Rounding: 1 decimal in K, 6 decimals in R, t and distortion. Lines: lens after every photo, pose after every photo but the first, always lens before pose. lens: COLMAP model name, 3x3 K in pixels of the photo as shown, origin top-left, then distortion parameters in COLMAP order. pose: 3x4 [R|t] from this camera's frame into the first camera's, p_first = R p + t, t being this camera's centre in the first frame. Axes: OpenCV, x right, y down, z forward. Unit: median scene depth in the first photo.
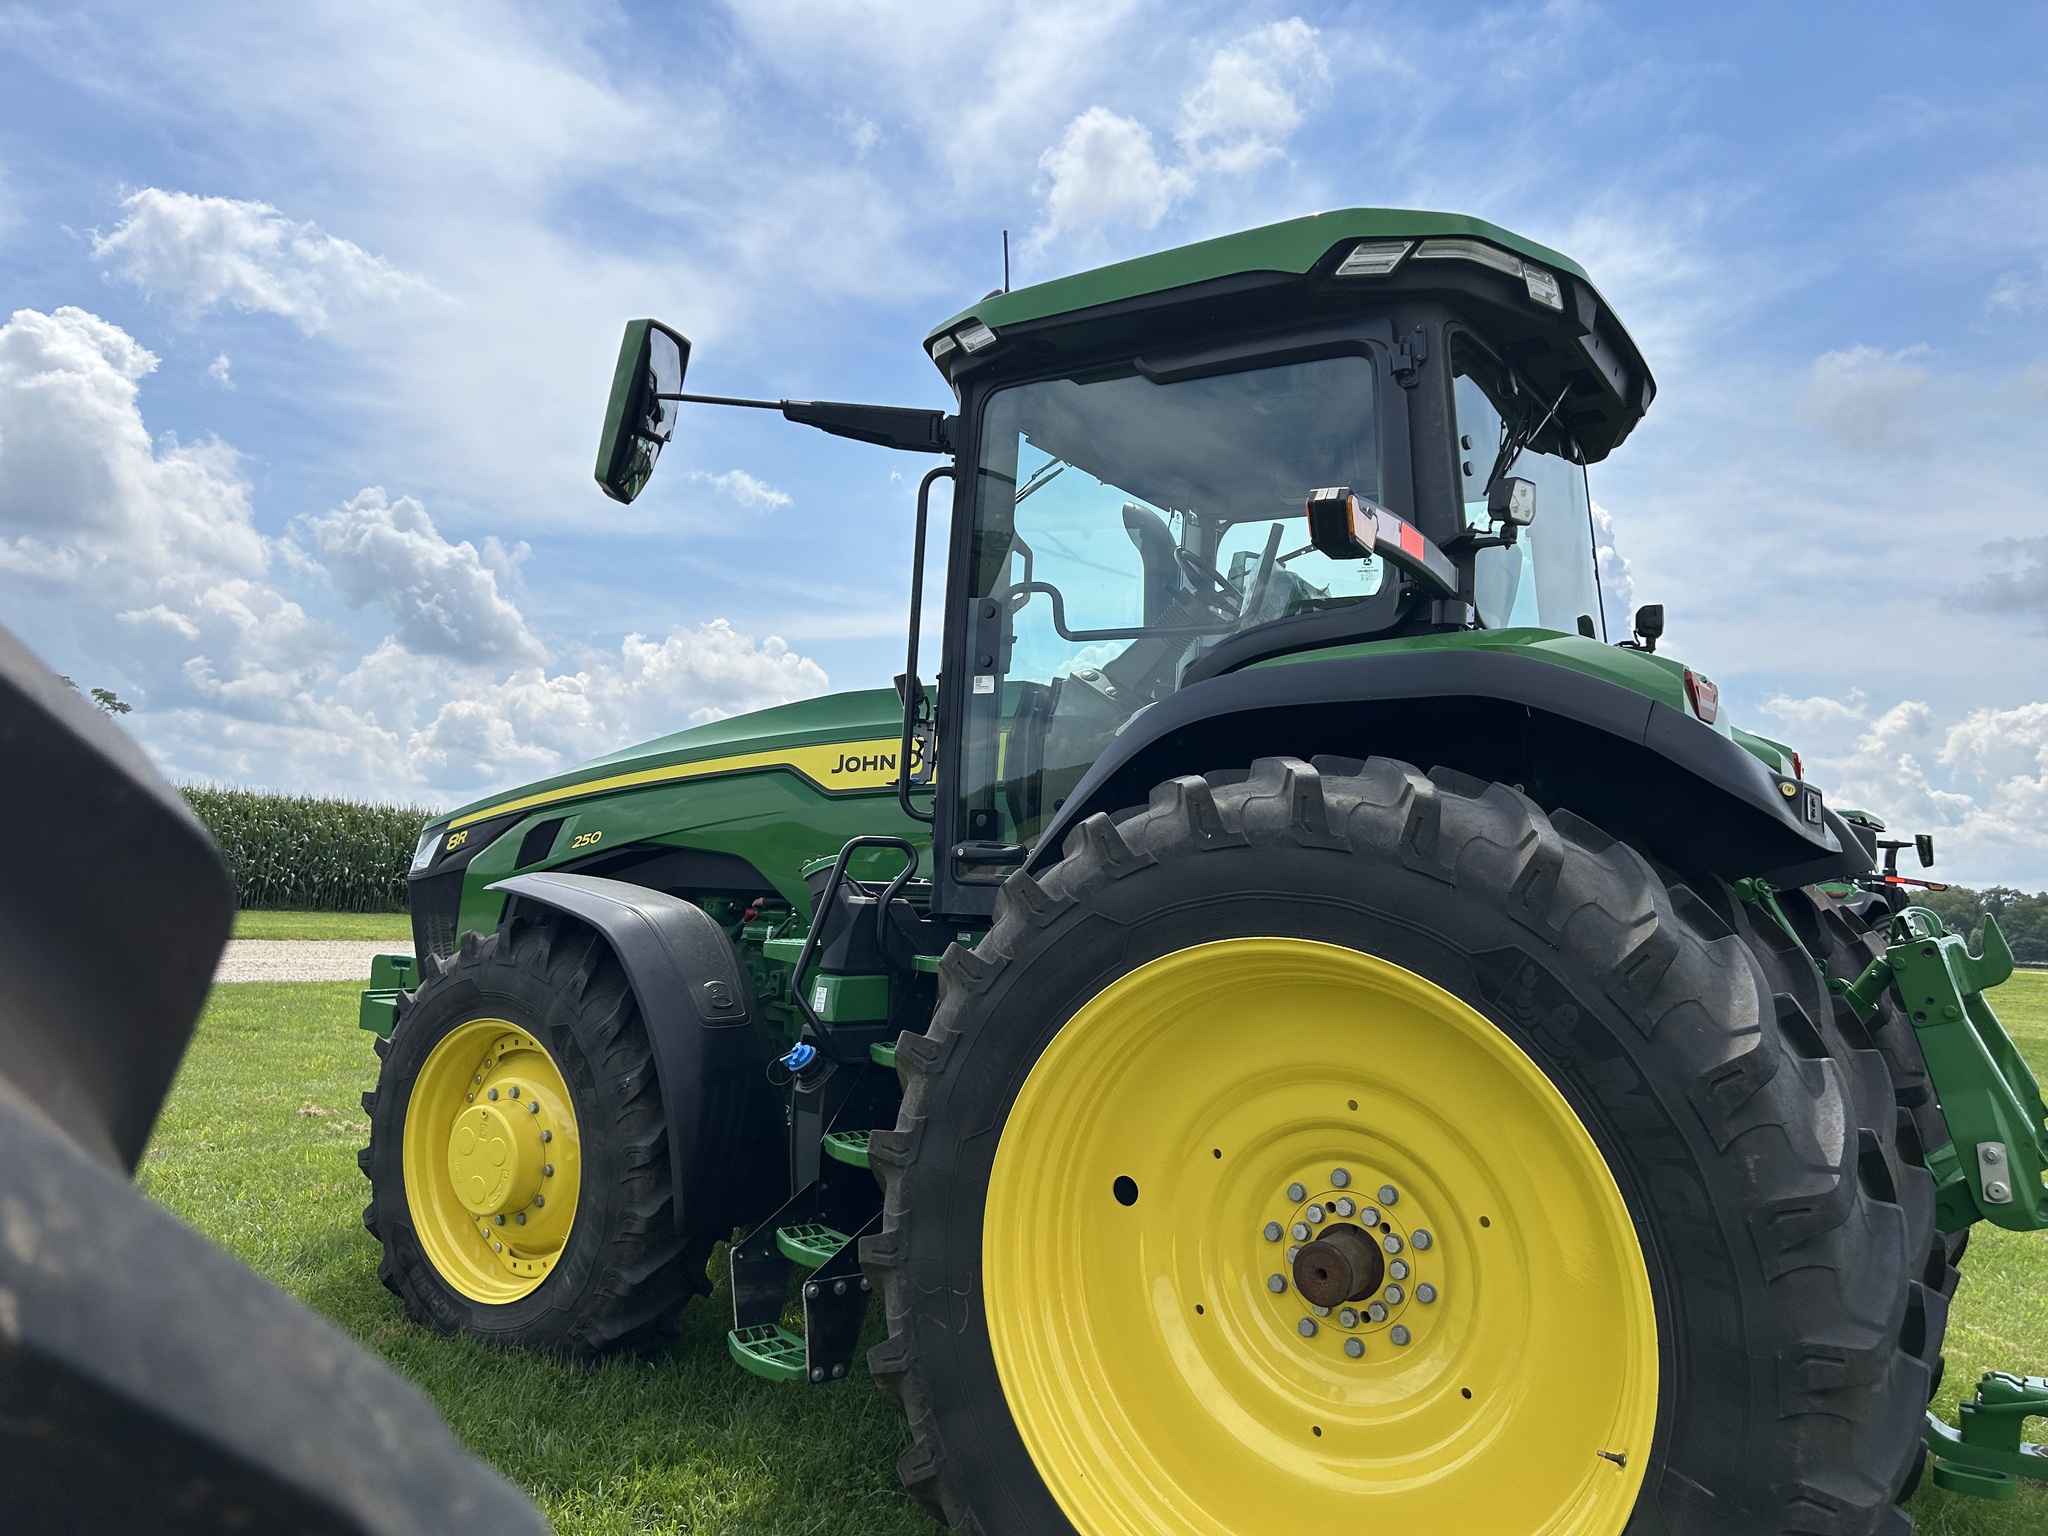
lens RADIAL K [[1514.0, 0, 977.2], [0, 1514.0, 693.8], [0, 0, 1]] dist [0.056242, -0.062231]
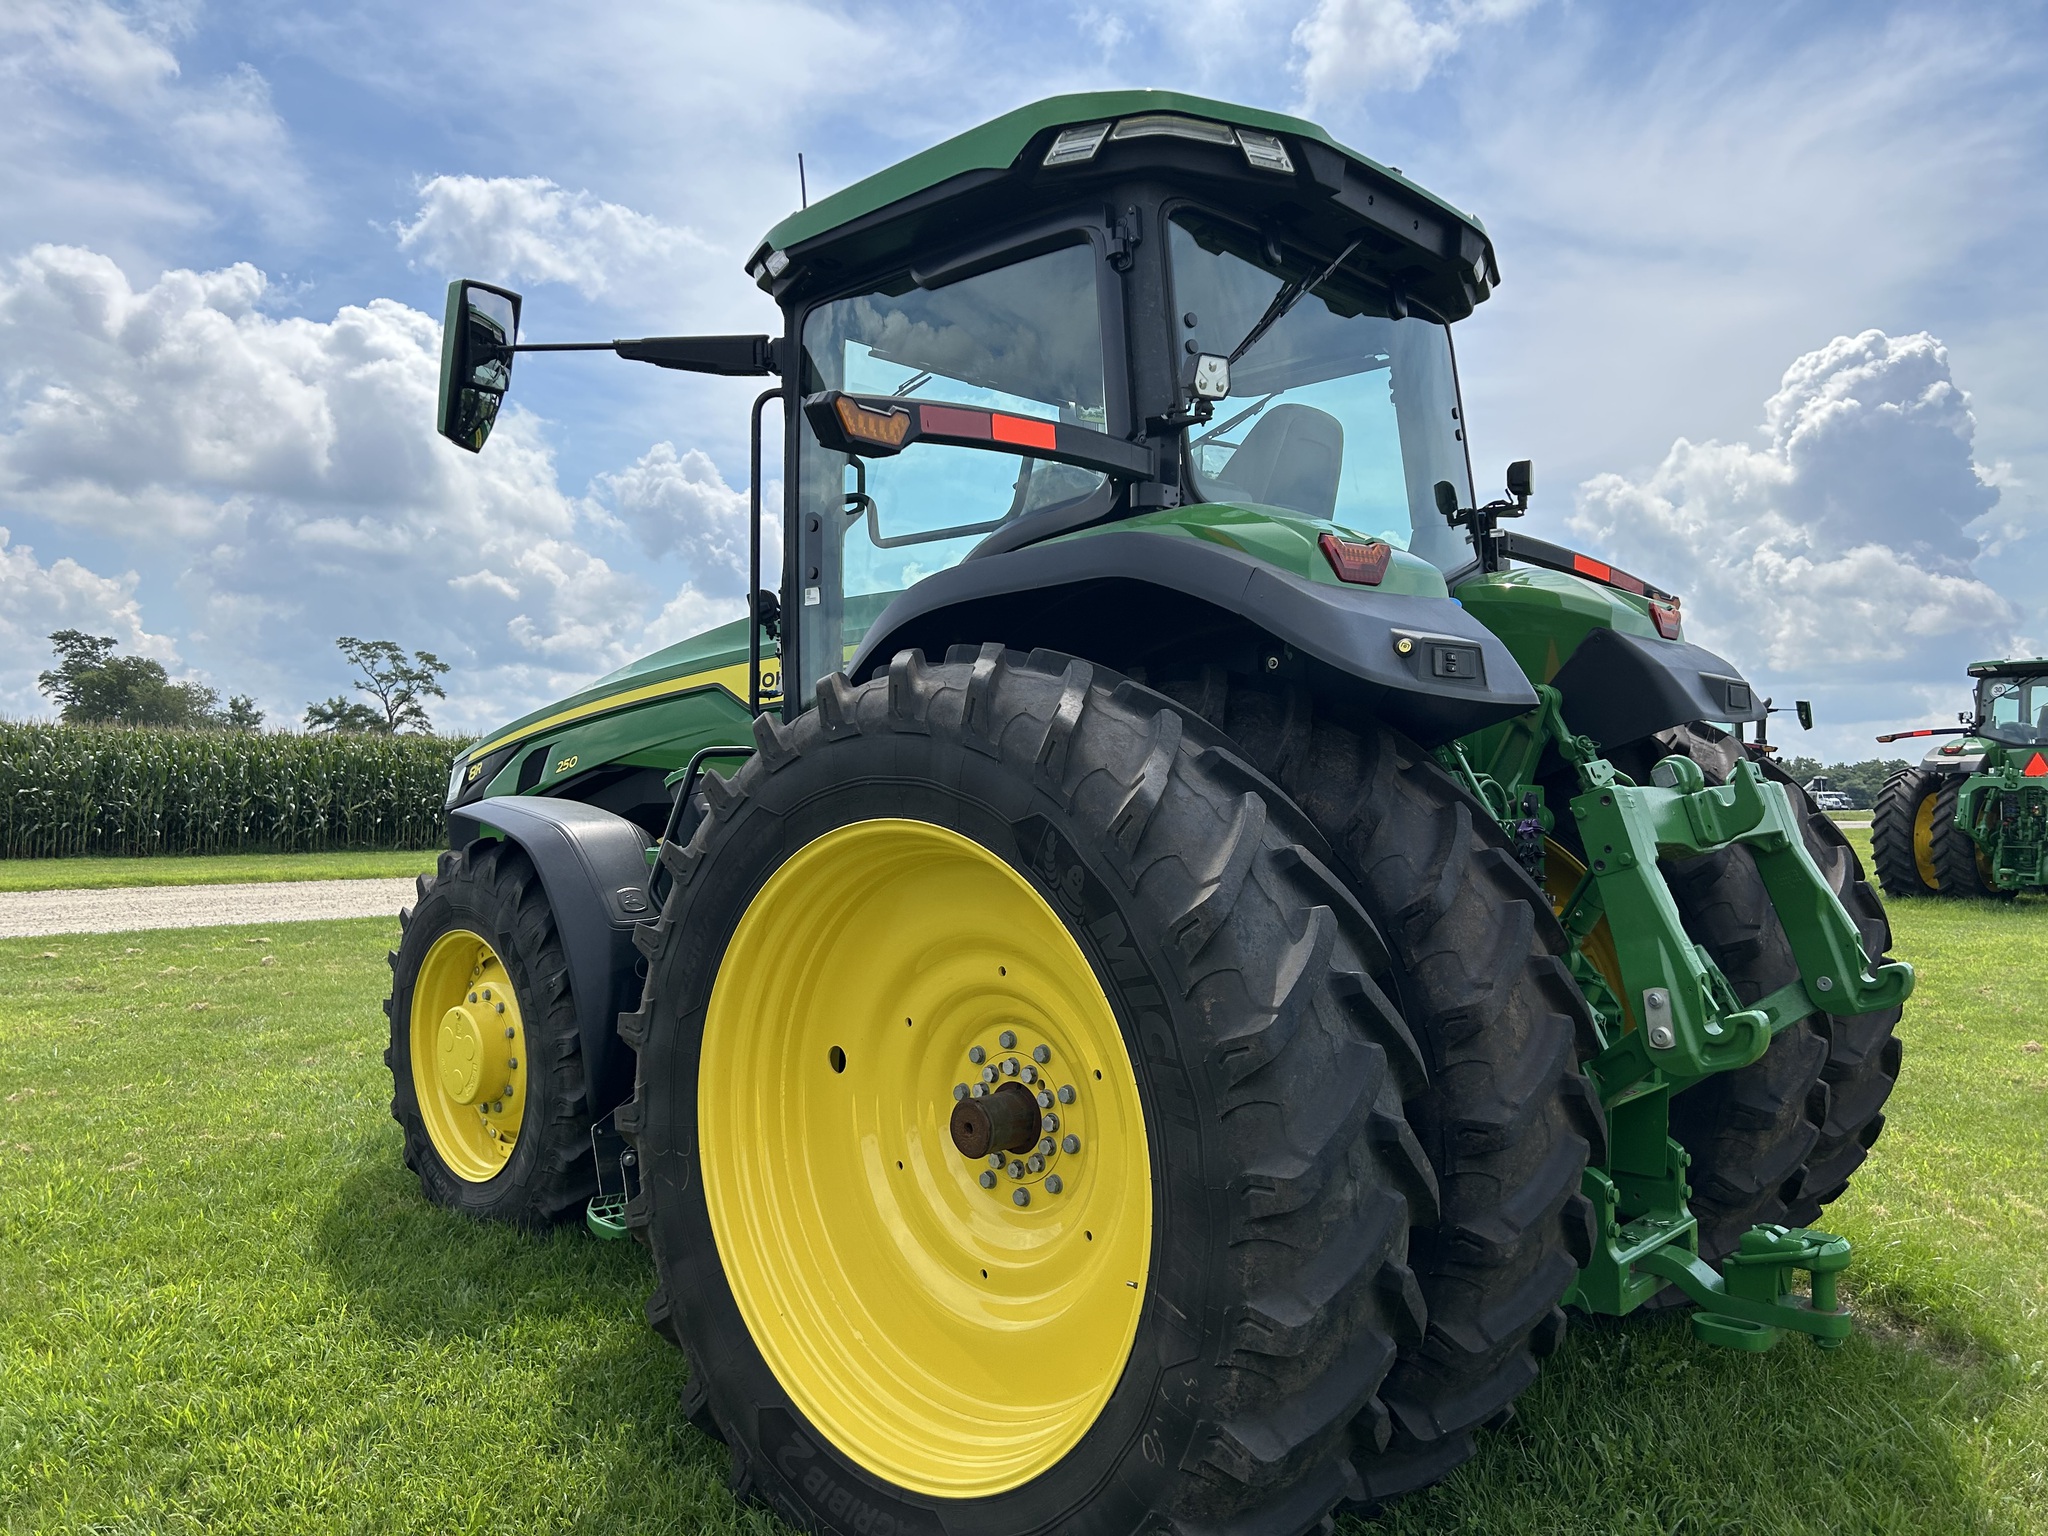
lens RADIAL K [[1514.0, 0, 989.2], [0, 1514.0, 694.6], [0, 0, 1]] dist [0.056242, -0.062231]
pose [[0.984683, -0.063001, -0.162574, 0.342217], [0.072437, 0.995976, 0.052779, 0.017920], [0.158595, -0.063747, 0.985284, -0.021039]]
